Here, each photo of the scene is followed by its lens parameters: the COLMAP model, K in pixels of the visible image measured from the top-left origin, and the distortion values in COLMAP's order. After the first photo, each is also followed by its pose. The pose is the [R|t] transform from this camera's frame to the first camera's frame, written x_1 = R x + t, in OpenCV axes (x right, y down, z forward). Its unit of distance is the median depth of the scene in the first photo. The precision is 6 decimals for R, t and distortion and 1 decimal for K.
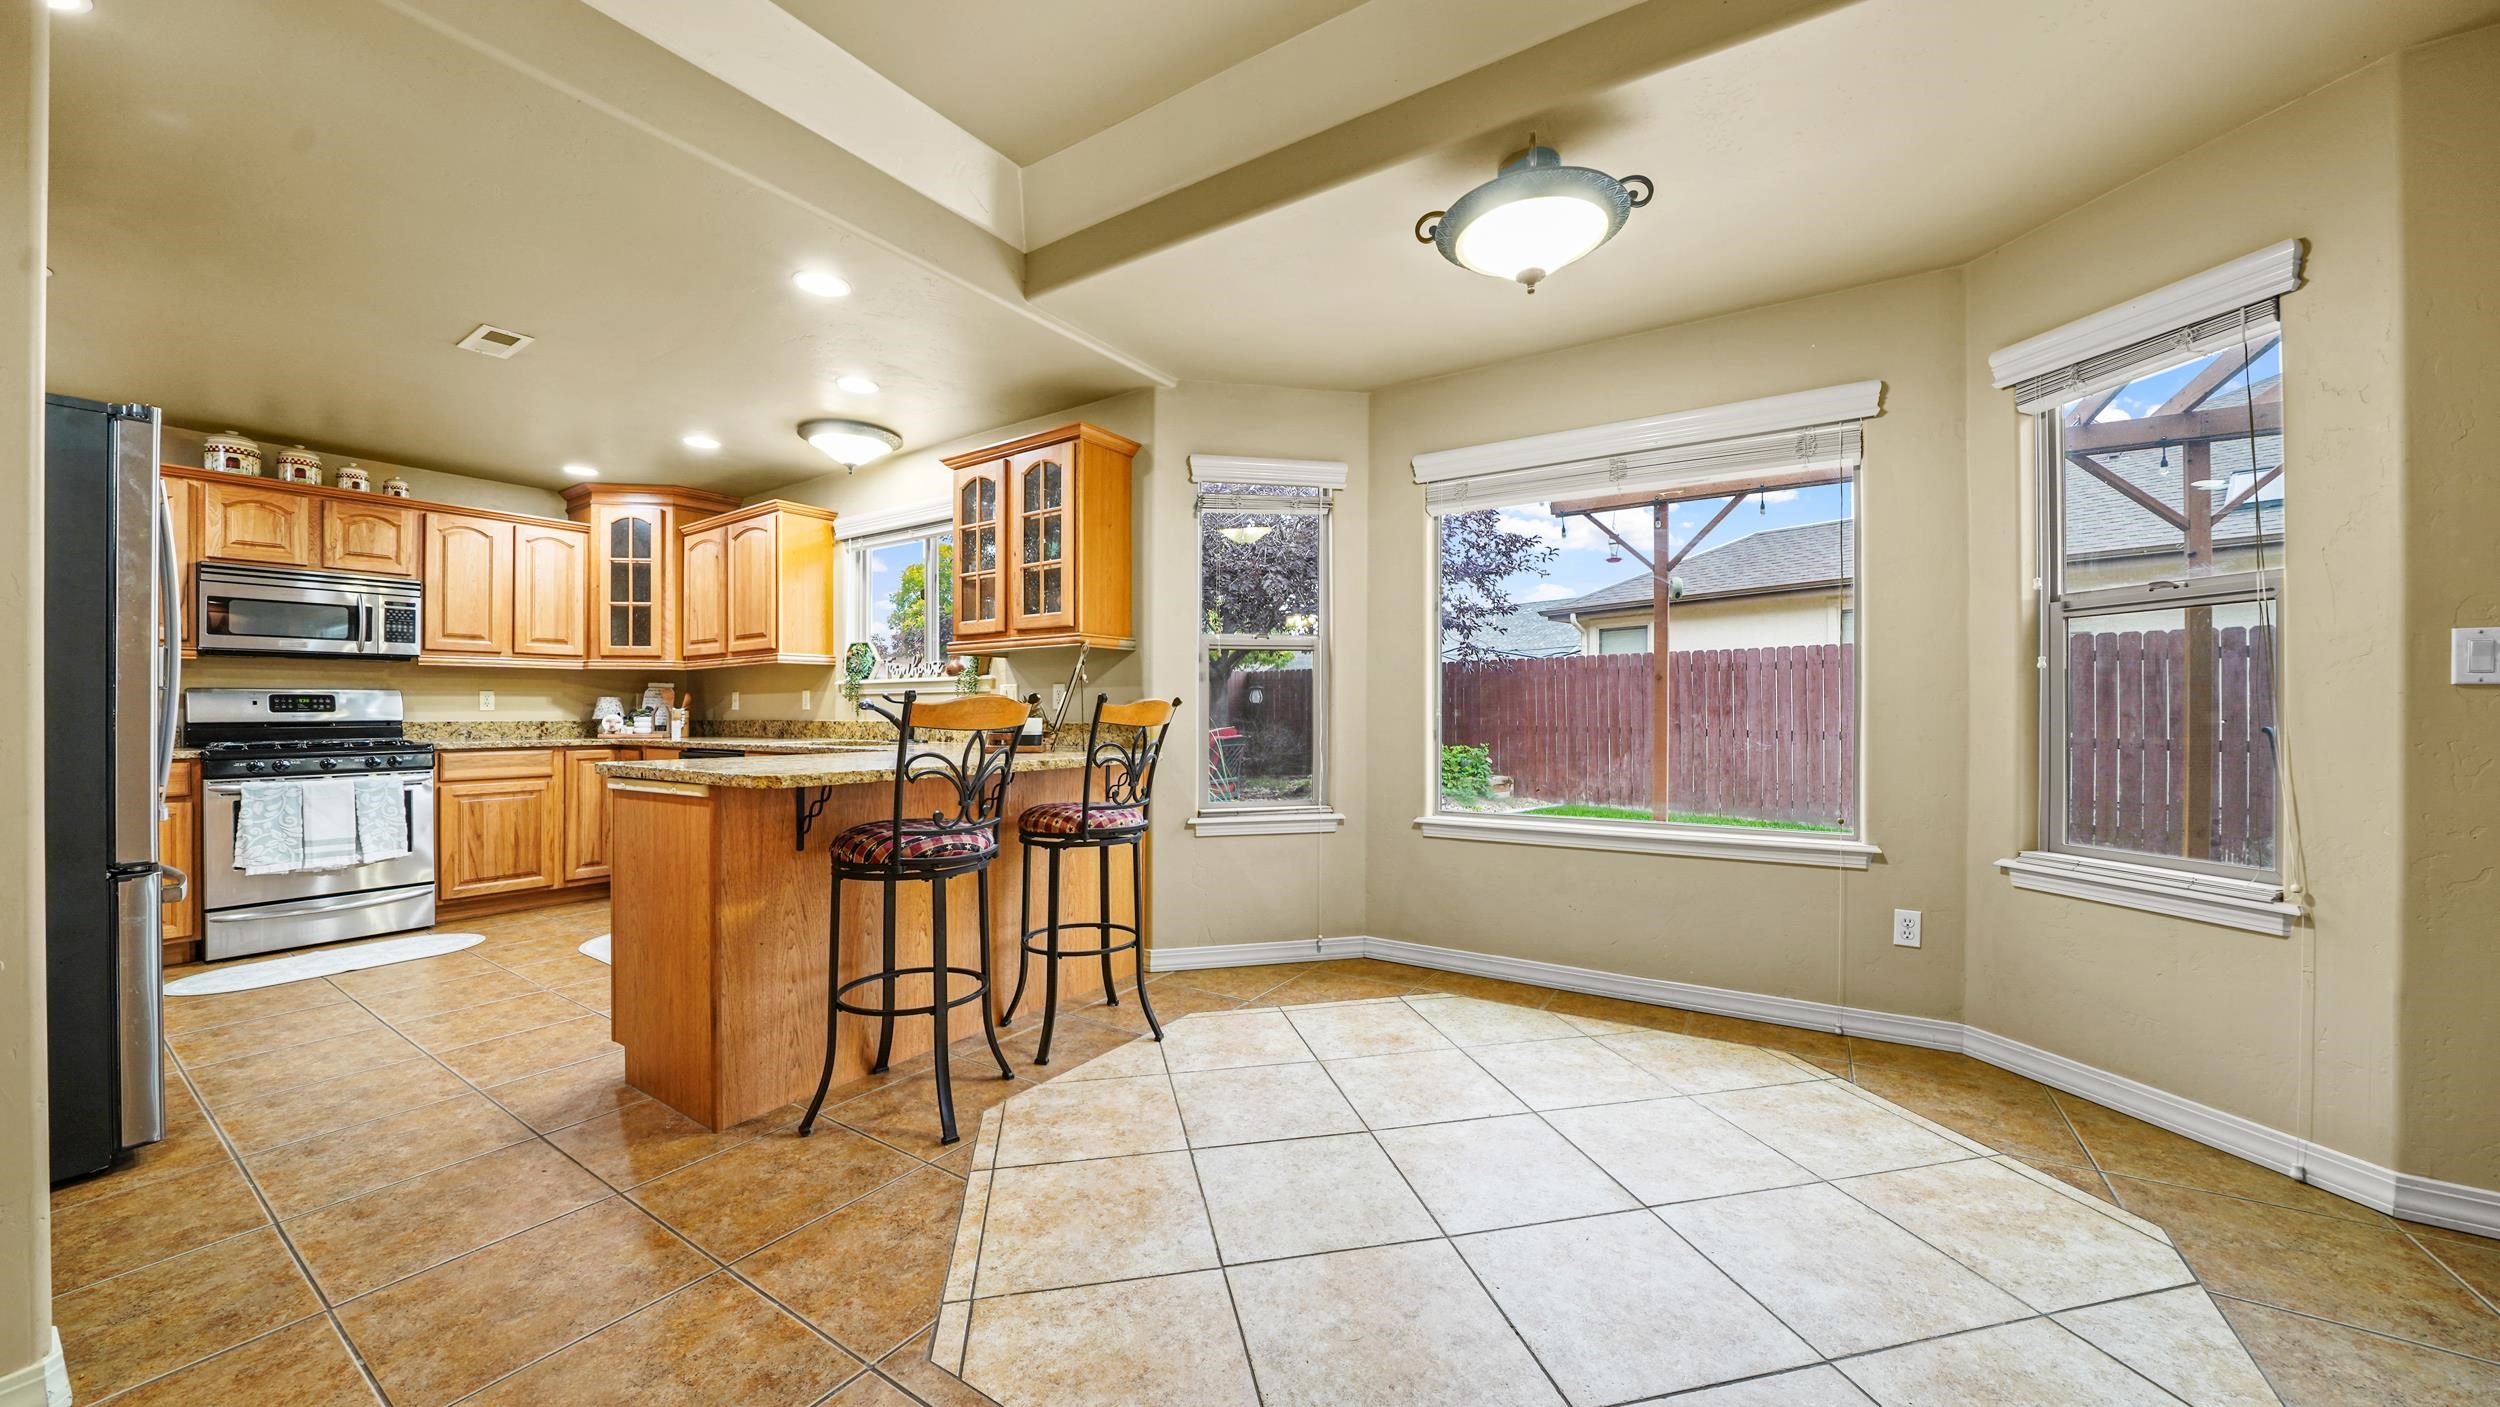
lens RADIAL K [[869.1, 0, 1242.6], [0, 869.1, 702.1], [0, 0, 1]] dist [-0.015500, 0.000591]
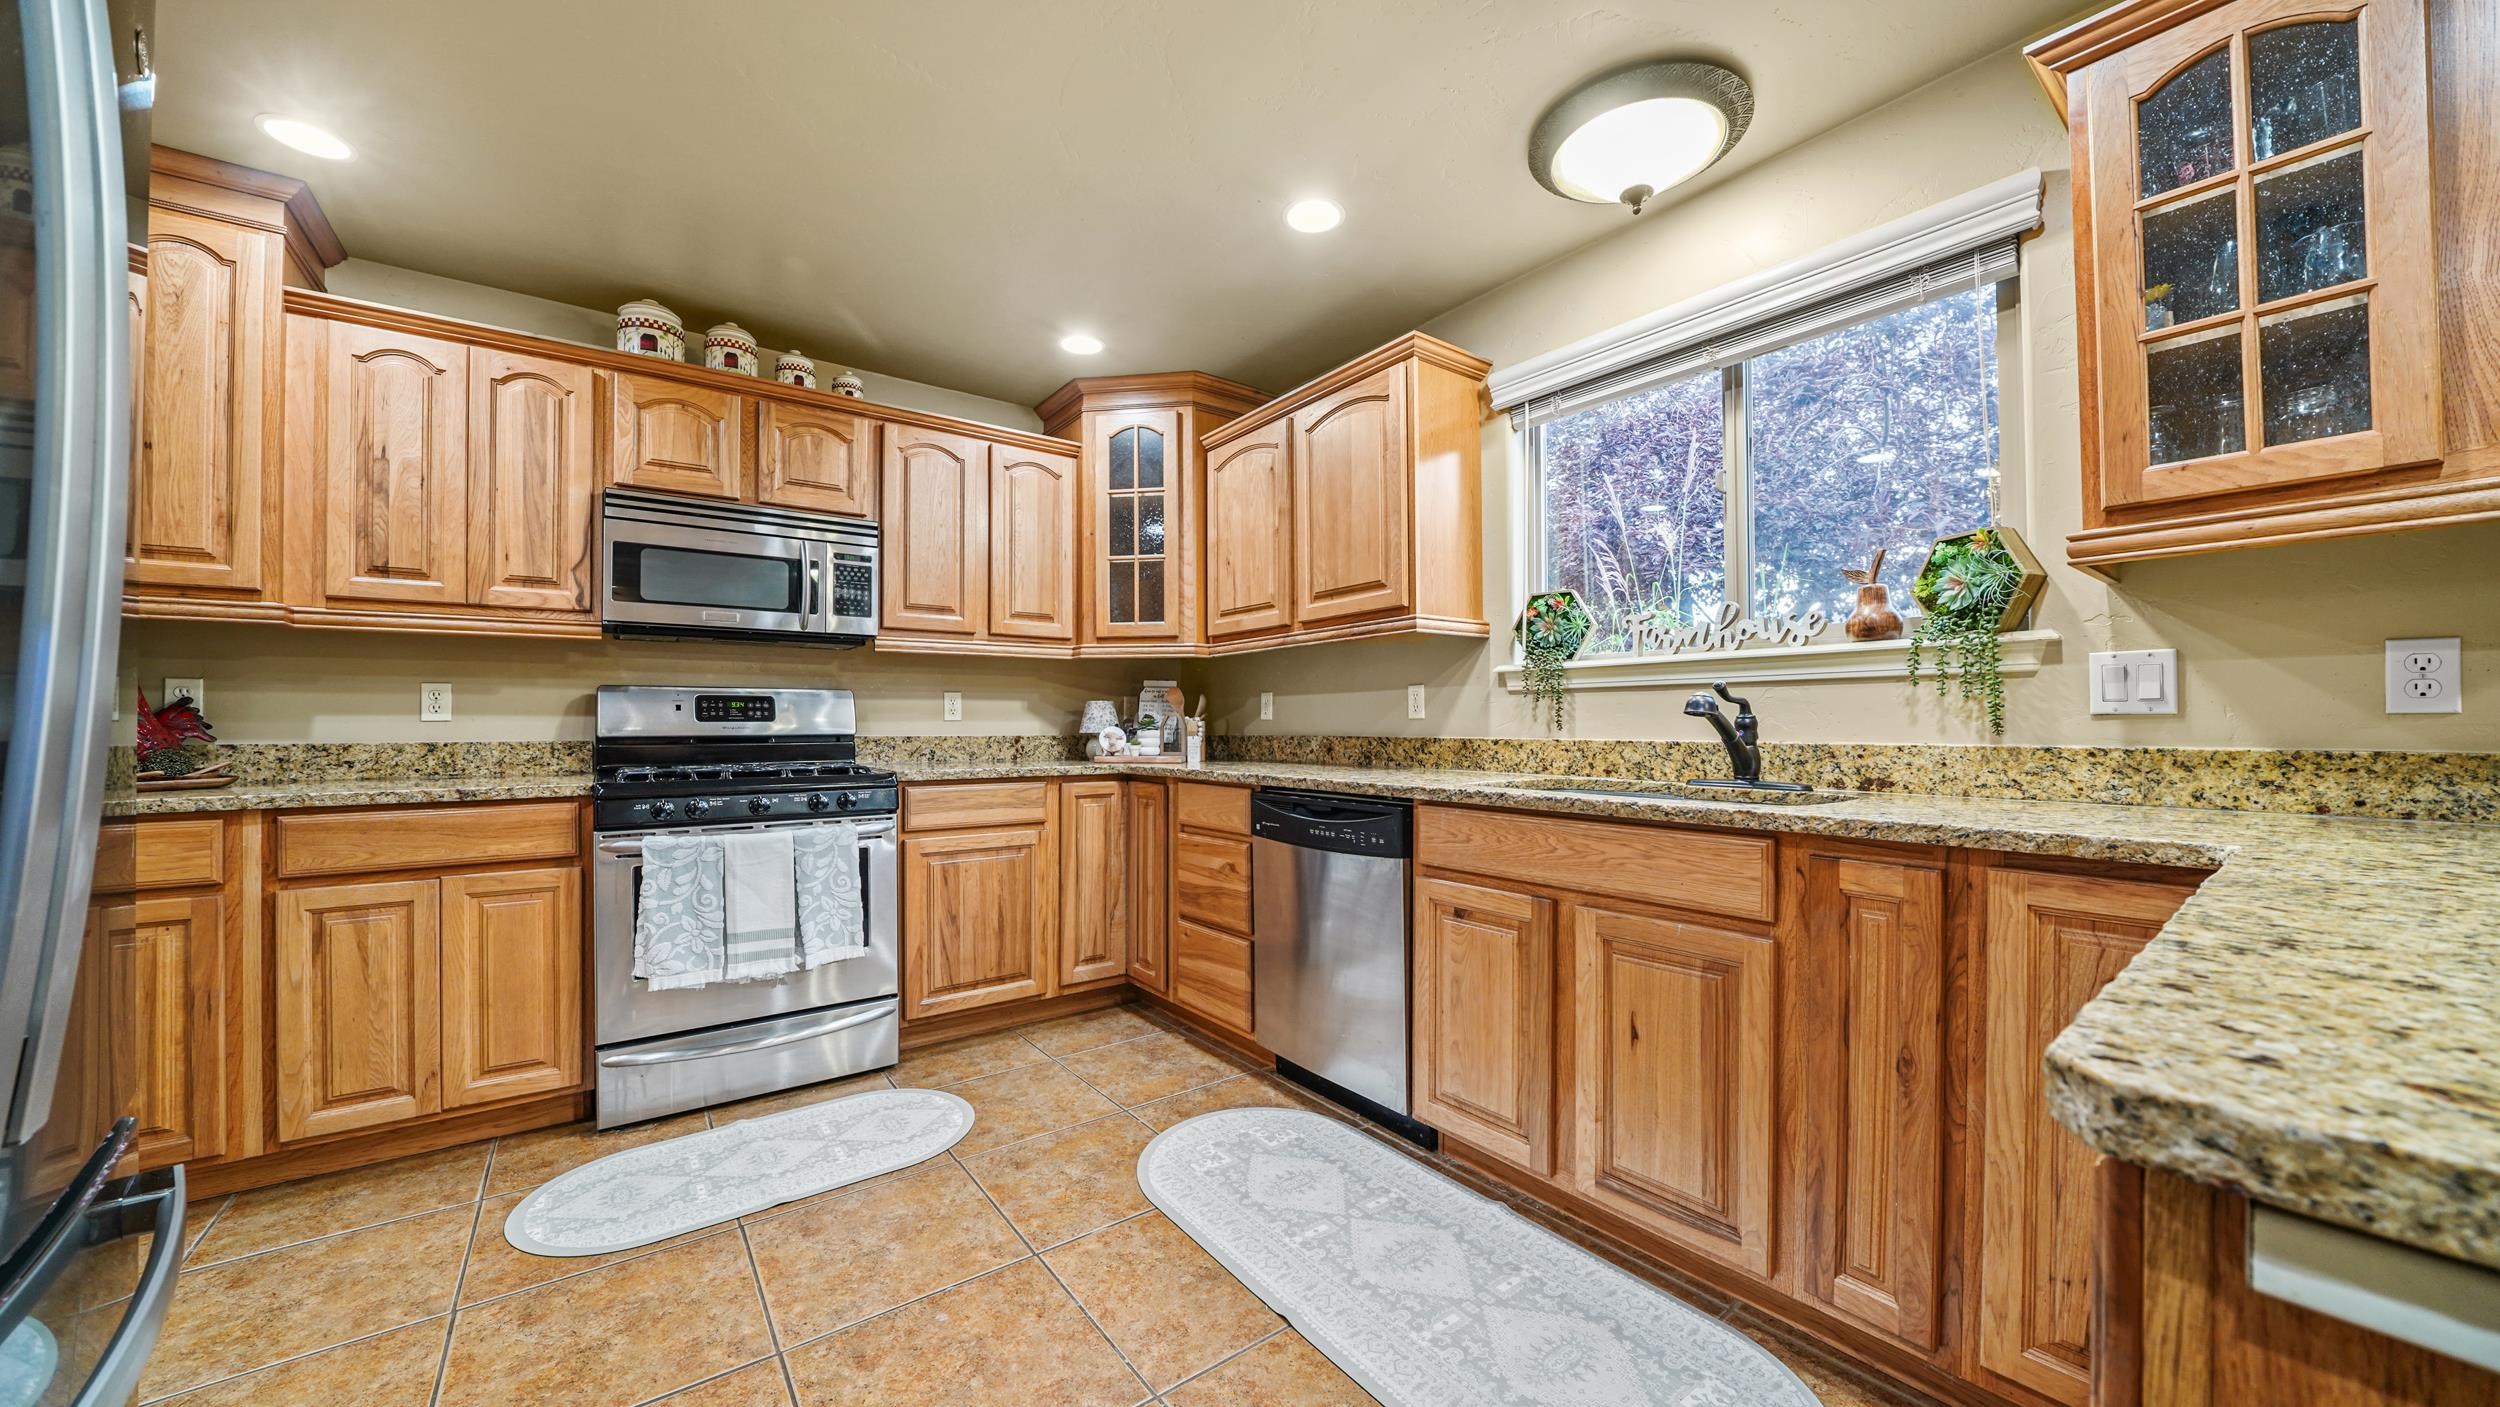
lens RADIAL K [[869.1, 0, 1263.6], [0, 869.1, 709.8], [0, 0, 1]] dist [-0.015500, 0.000591]
pose [[0.949141, -0.005331, -0.314806, -0.471250], [0.002208, 0.999945, -0.010276, 0.009781], [0.314843, 0.009059, 0.949101, 0.464935]]
